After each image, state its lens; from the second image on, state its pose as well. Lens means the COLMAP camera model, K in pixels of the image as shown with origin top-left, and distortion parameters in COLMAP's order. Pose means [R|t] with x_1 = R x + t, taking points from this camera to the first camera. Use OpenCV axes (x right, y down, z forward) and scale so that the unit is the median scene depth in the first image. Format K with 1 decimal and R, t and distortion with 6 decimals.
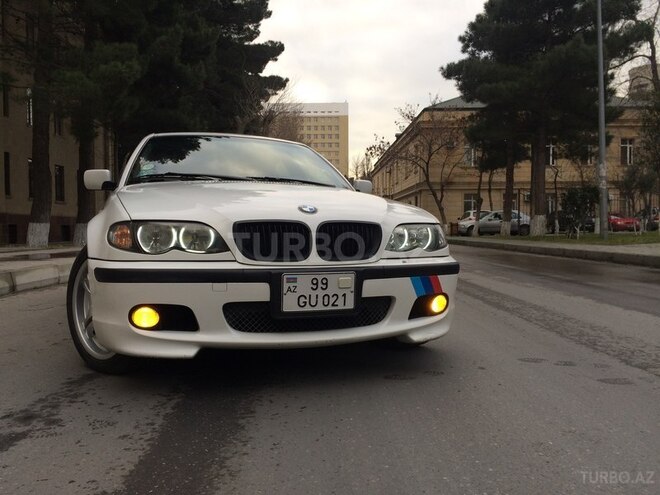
lens RADIAL K [[561.3, 0, 327.2], [0, 561.3, 247.0], [0, 0, 1]] dist [0.083597, -0.106510]
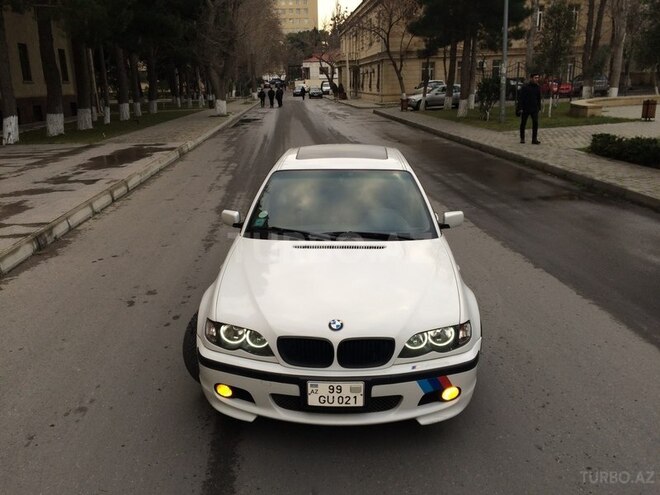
lens RADIAL K [[559.0, 0, 327.7], [0, 559.0, 249.4], [0, 0, 1]] dist [0.089560, -0.114546]
pose [[0.998551, -0.033544, 0.042084, 0.007947], [0.021788, 0.967013, 0.253795, -0.039304], [-0.049209, -0.252511, 0.966342, -0.182016]]
